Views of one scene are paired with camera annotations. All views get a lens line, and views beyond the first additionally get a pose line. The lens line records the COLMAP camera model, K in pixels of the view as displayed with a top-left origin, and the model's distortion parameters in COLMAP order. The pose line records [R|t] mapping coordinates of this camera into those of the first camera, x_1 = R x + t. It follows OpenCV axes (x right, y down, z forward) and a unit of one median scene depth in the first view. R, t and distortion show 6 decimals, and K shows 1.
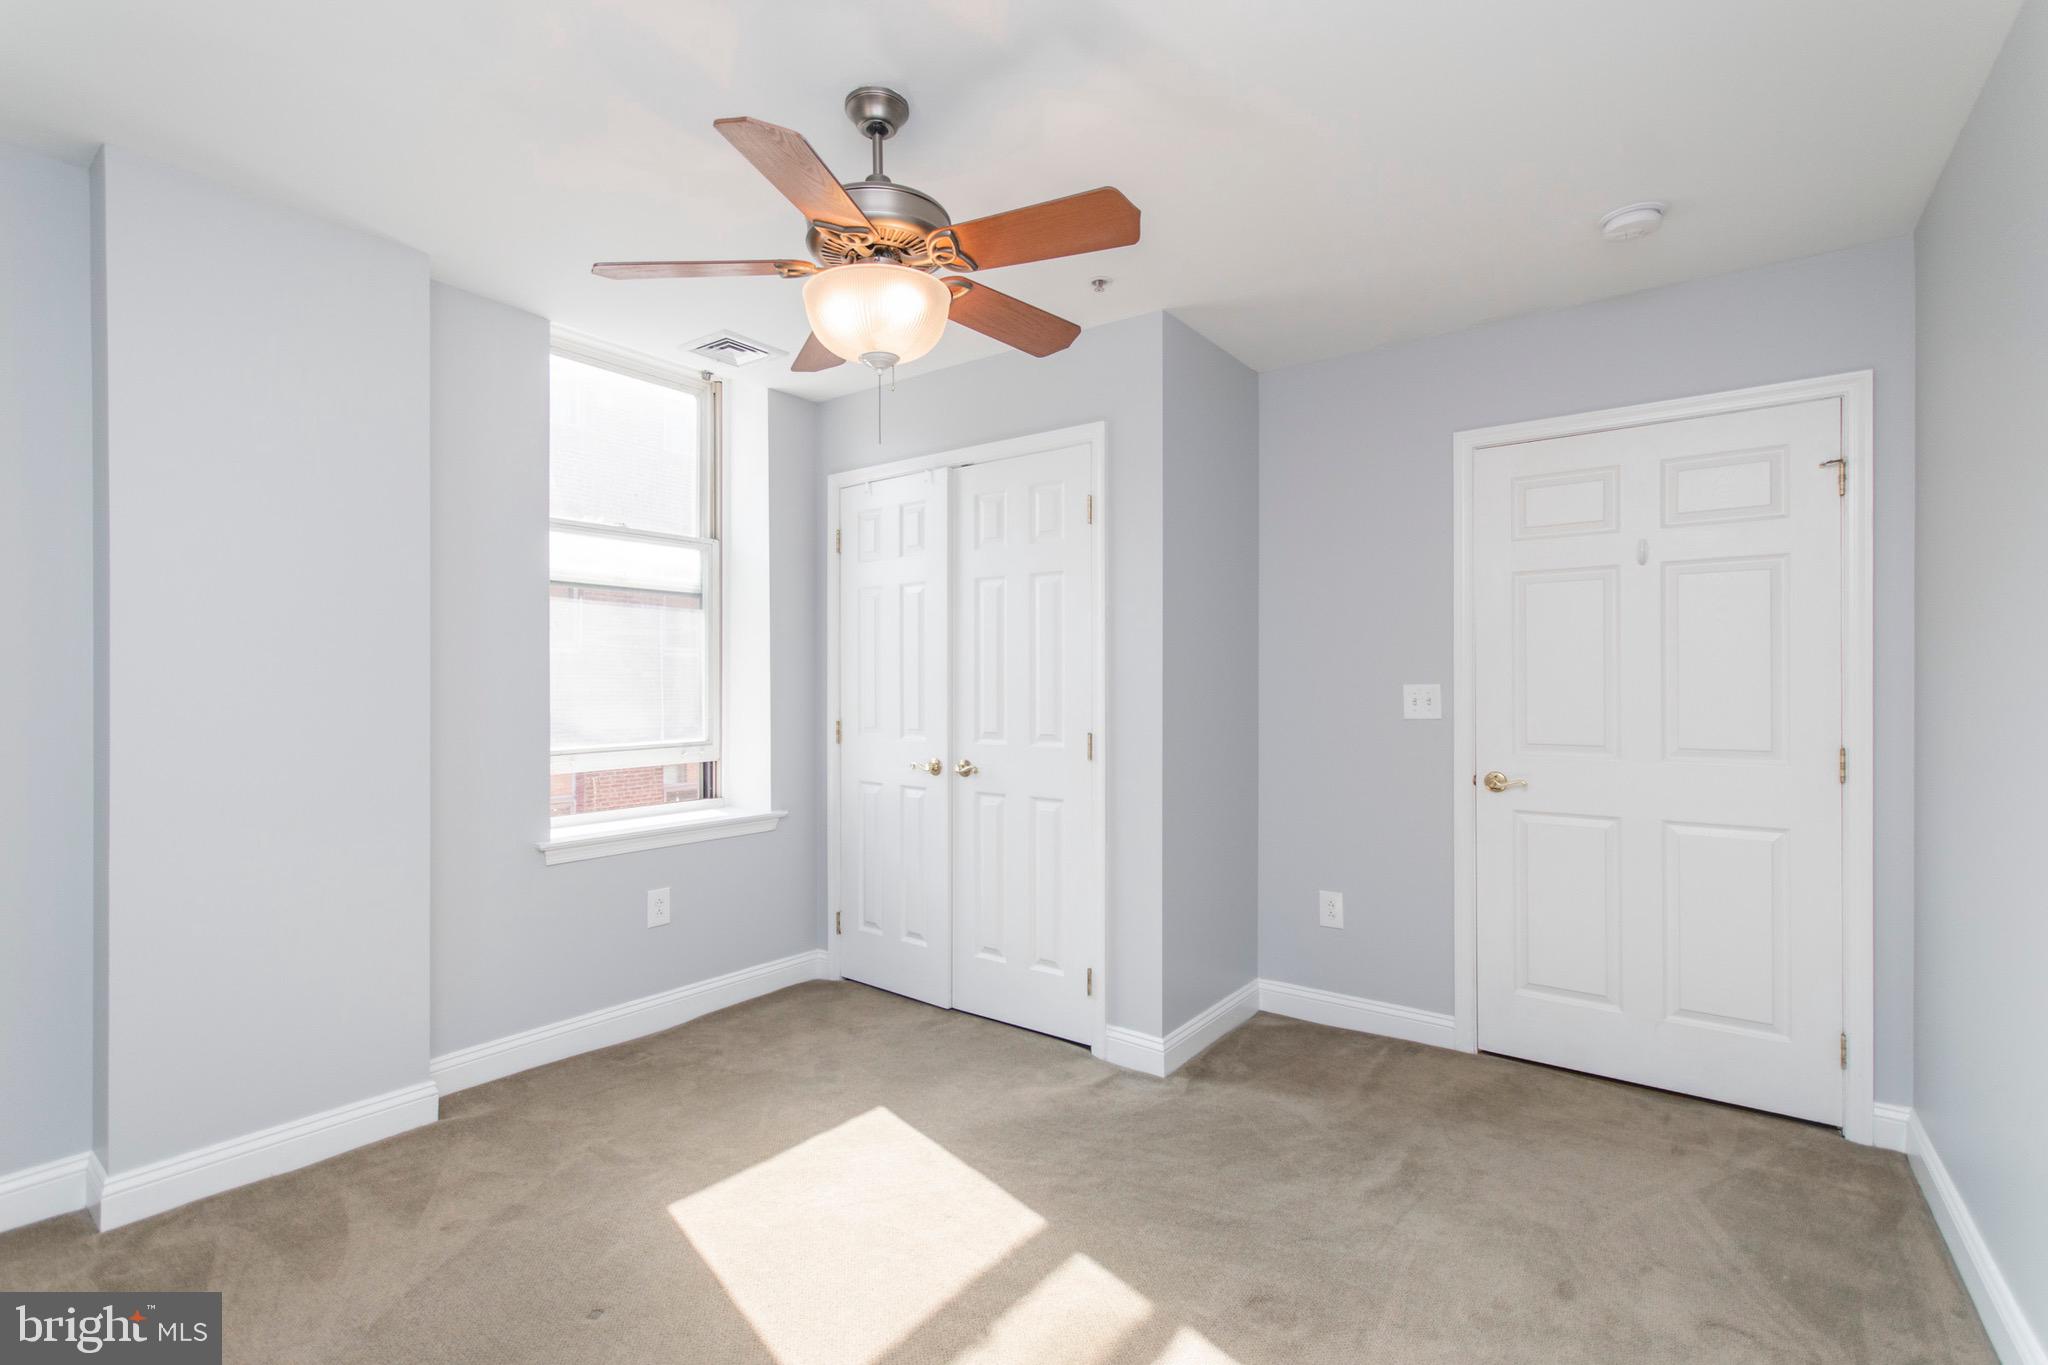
lens RADIAL K [[914.8, 0, 964.3], [0, 914.8, 684.3], [0, 0, 1]] dist [0.004926, 0.000327]
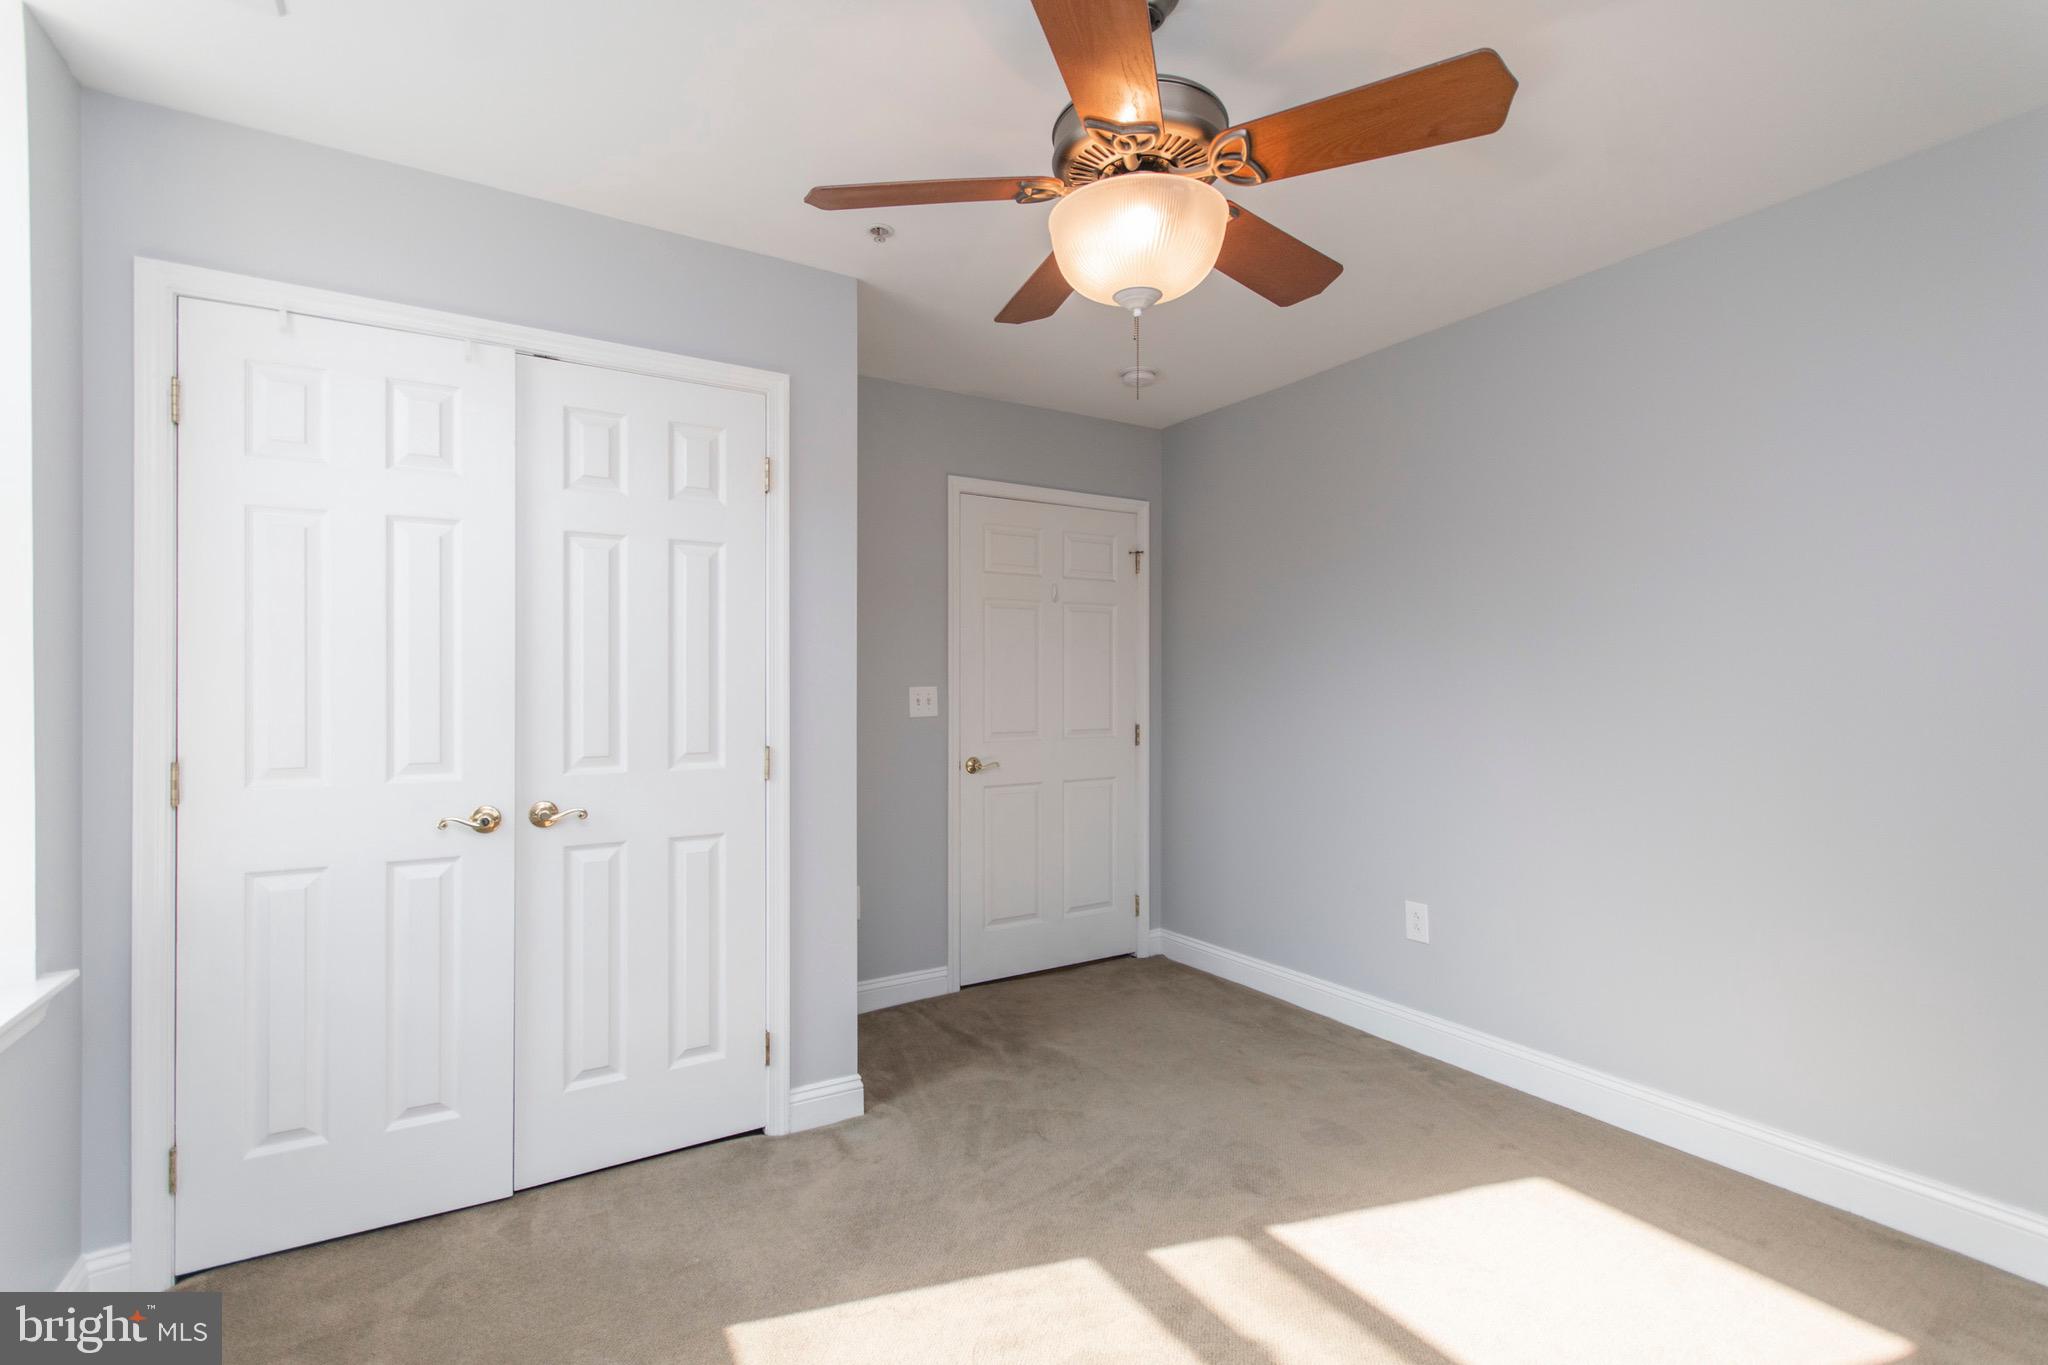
lens RADIAL K [[914.8, 0, 1024.7], [0, 914.8, 685.8], [0, 0, 1]] dist [0.004926, 0.000327]
pose [[0.359008, 0.000374, 0.933335, -0.543880], [0.004925, 0.999985, -0.002295, 0.002355], [-0.933322, 0.005421, 0.359000, 0.484624]]
